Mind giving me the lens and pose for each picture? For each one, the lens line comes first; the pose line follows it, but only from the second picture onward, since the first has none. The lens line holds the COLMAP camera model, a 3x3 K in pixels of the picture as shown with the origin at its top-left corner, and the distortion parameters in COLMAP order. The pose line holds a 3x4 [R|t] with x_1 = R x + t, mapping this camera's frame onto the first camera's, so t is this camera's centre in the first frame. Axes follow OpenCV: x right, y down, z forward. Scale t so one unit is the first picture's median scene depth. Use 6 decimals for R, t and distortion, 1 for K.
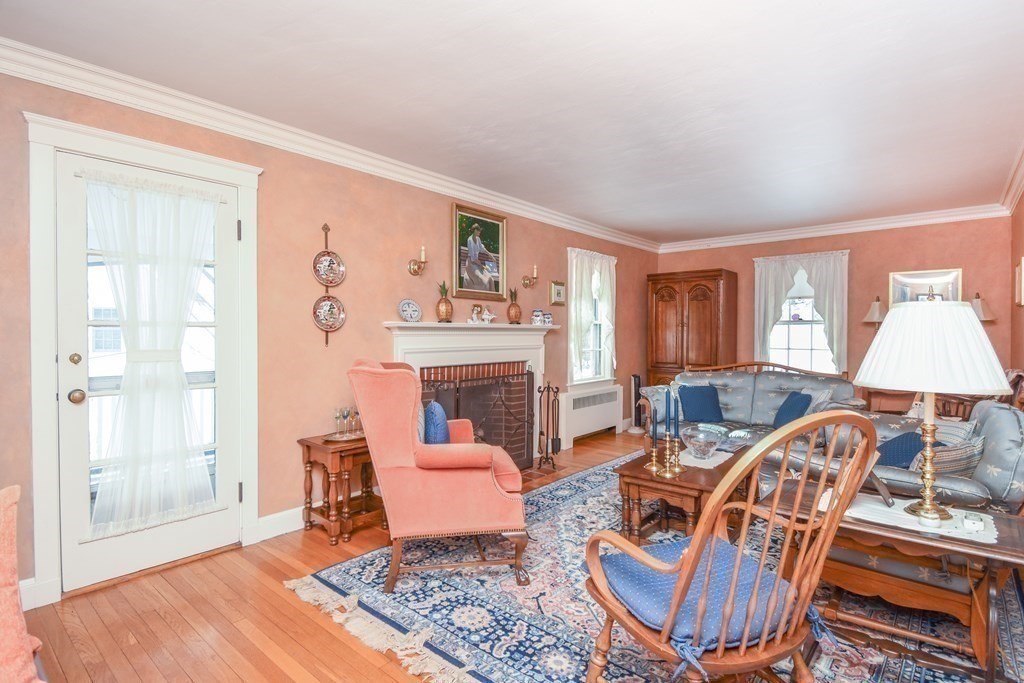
lens RADIAL K [[503.8, 0, 508.3], [0, 503.8, 338.3], [0, 0, 1]] dist [0.016729, -0.005113]
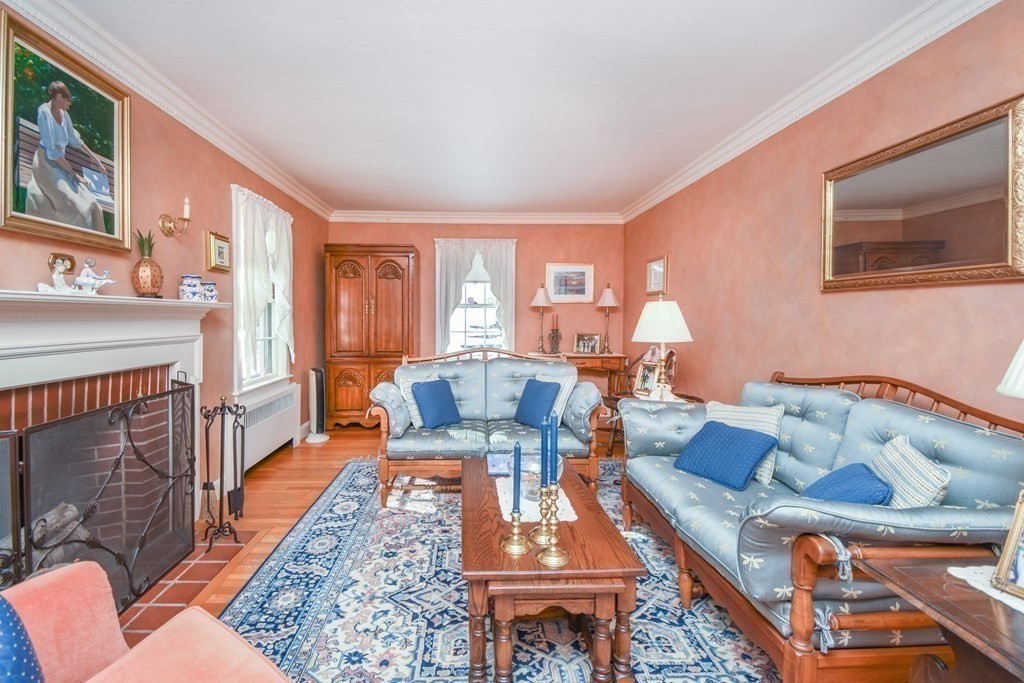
lens RADIAL K [[460.1, 0, 480.4], [0, 460.1, 325.4], [0, 0, 1]] dist [0.021561, -0.019390]
pose [[0.737884, -0.011182, 0.674835, -0.084924], [0.003794, 0.999916, 0.012420, -0.005103], [-0.674917, -0.006604, 0.737864, 0.538773]]
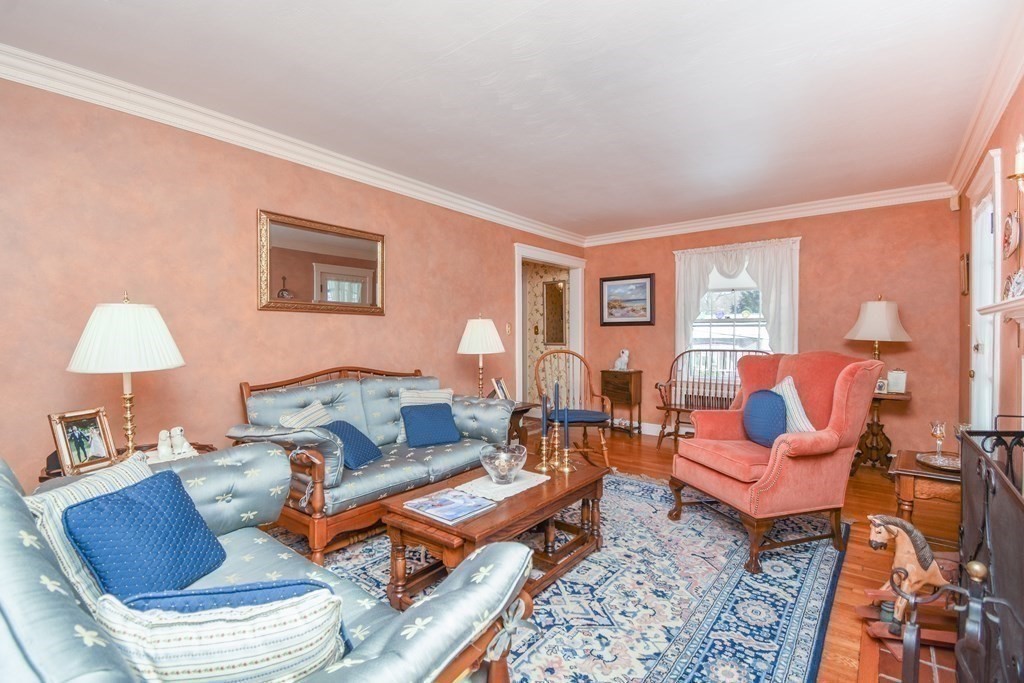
lens RADIAL K [[460.1, 0, 519.7], [0, 460.1, 337.2], [0, 0, 1]] dist [0.021561, -0.019390]
pose [[-0.998395, 0.004229, -0.056468, 0.361614], [0.003445, 0.999896, 0.013978, -0.005220], [0.056522, 0.013761, -0.998307, 1.584983]]
